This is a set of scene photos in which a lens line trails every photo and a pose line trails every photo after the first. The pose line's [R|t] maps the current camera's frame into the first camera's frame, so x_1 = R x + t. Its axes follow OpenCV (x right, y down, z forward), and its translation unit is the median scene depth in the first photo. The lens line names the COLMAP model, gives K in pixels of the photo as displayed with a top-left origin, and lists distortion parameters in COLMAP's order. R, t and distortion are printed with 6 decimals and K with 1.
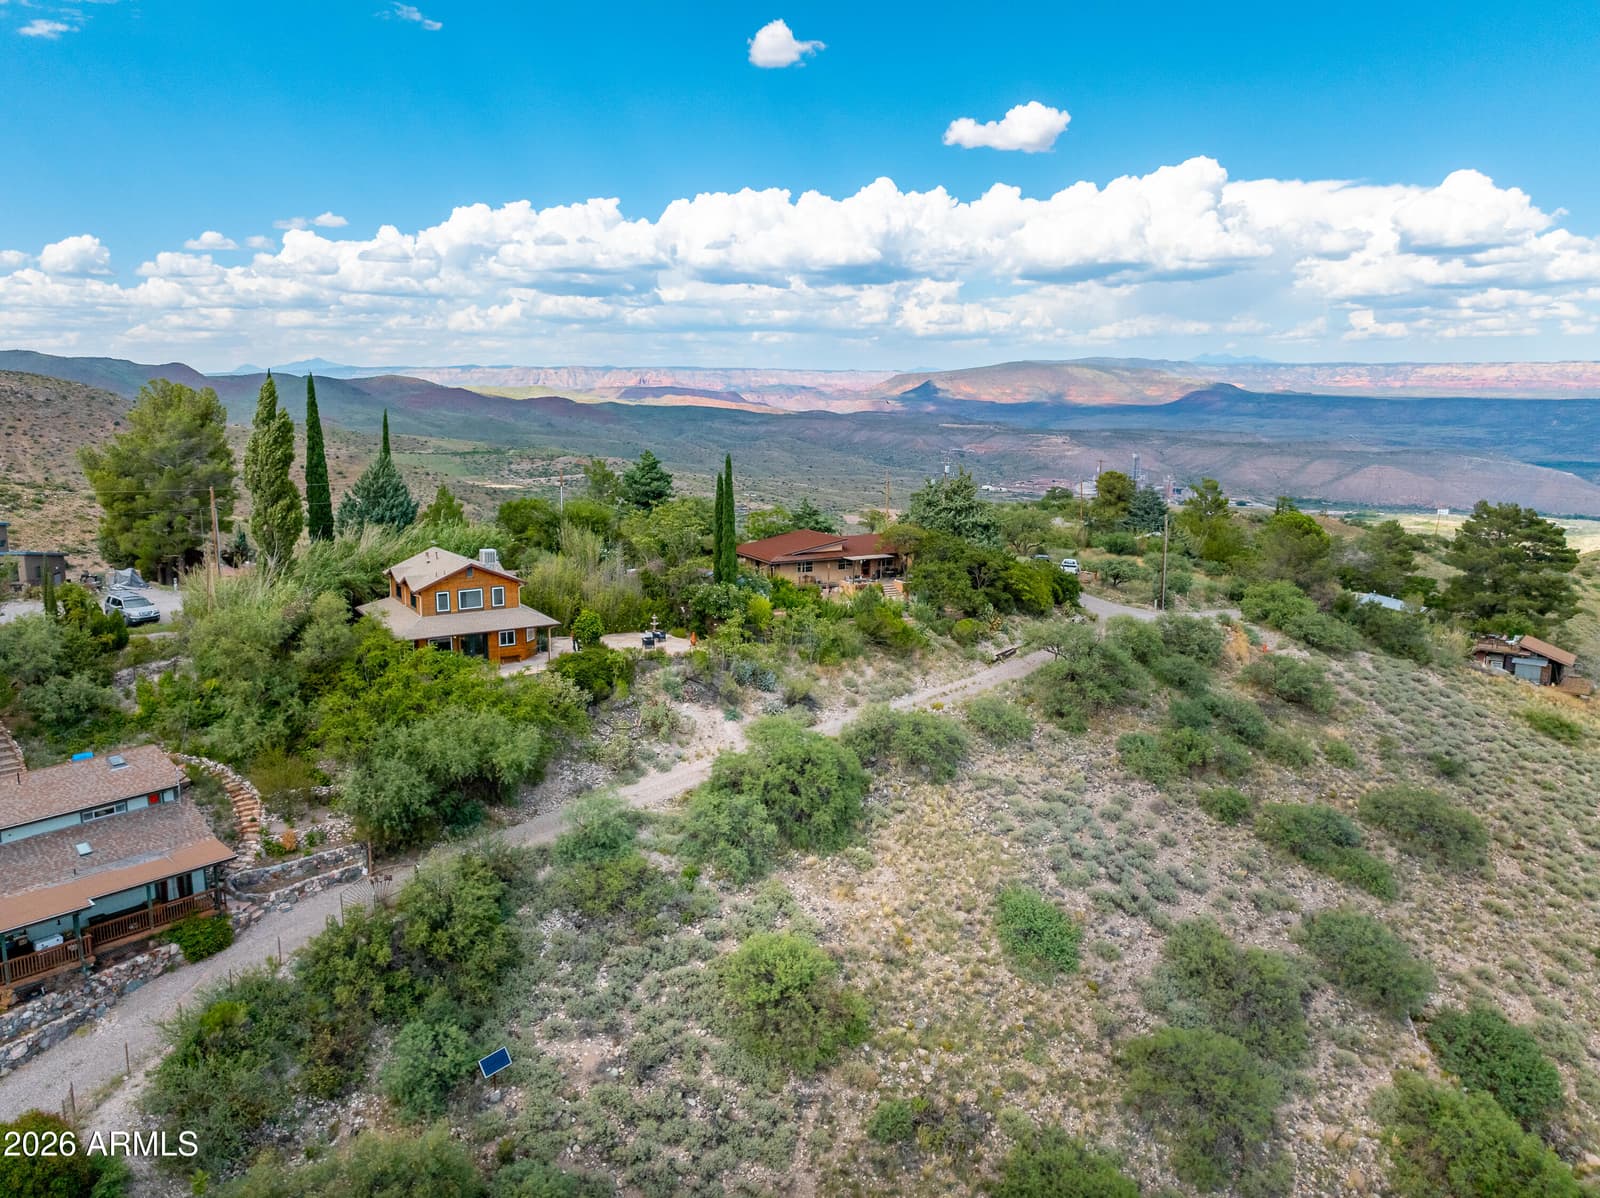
lens RADIAL K [[1191.0, 0, 783.5], [0, 1191.0, 573.7], [0, 0, 1]] dist [0.004127, -0.015617]
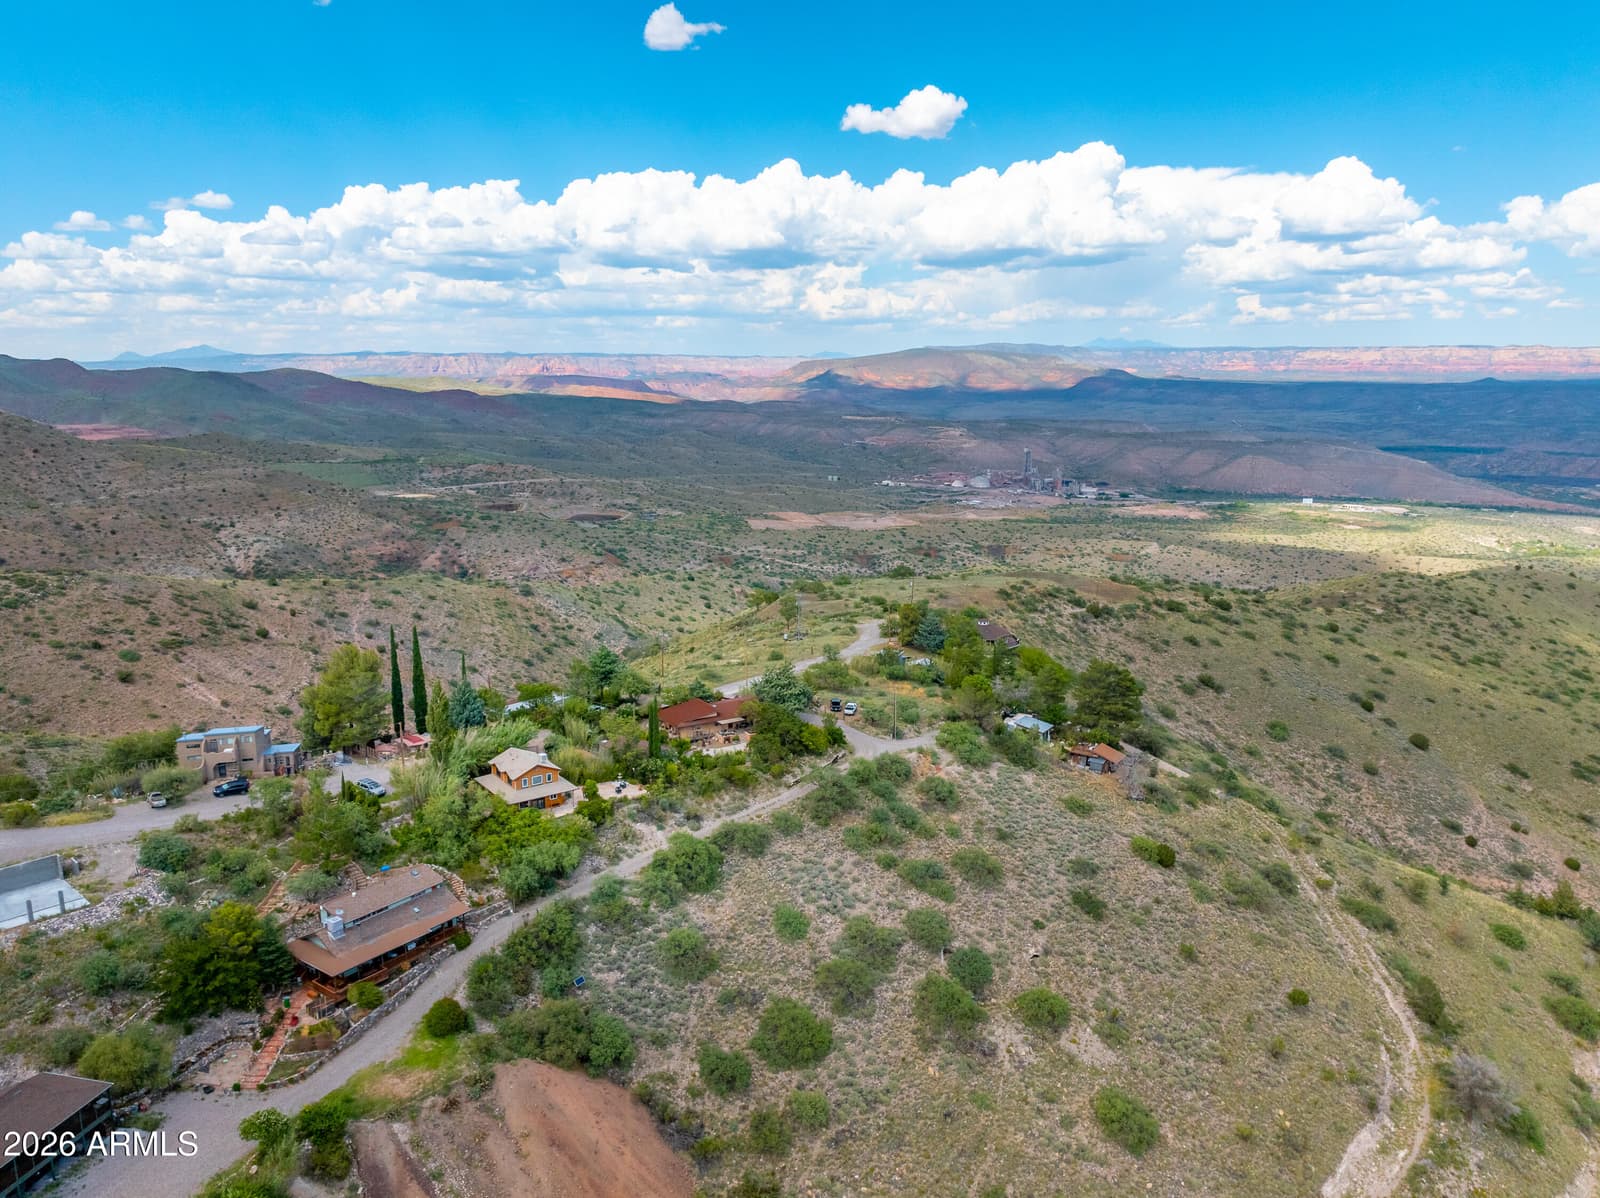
lens RADIAL K [[1191.0, 0, 796.0], [0, 1191.0, 602.9], [0, 0, 1]] dist [0.004127, -0.015617]
pose [[0.996139, -0.019902, 0.085508, 0.021167], [0.016479, 0.999041, 0.040555, -0.315184], [-0.086233, -0.038989, 0.995512, -0.974761]]
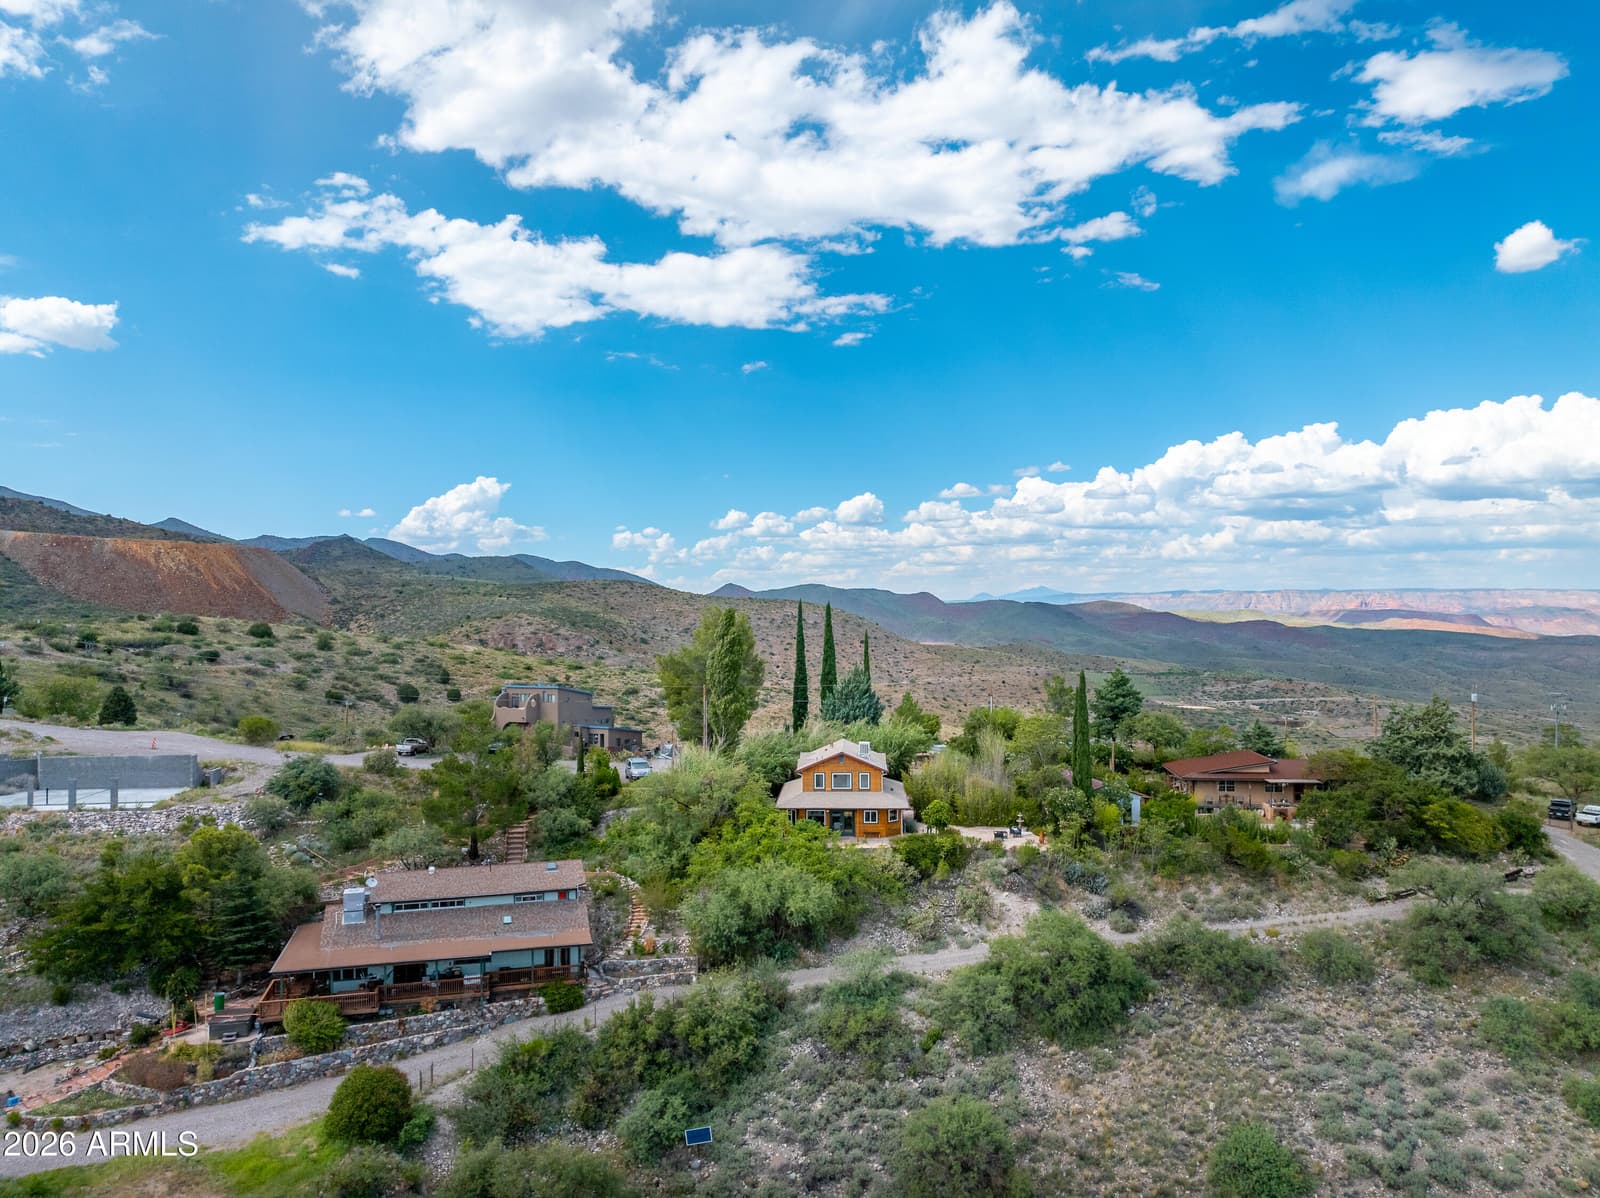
lens RADIAL K [[1131.6, 0, 790.8], [0, 1131.6, 591.9], [0, 0, 1]] dist [0.009317, -0.018928]
pose [[0.831919, -0.014129, -0.554716, 0.291023], [-0.081284, 0.985789, -0.147012, 0.003748], [0.548911, 0.167392, 0.818949, -0.020112]]
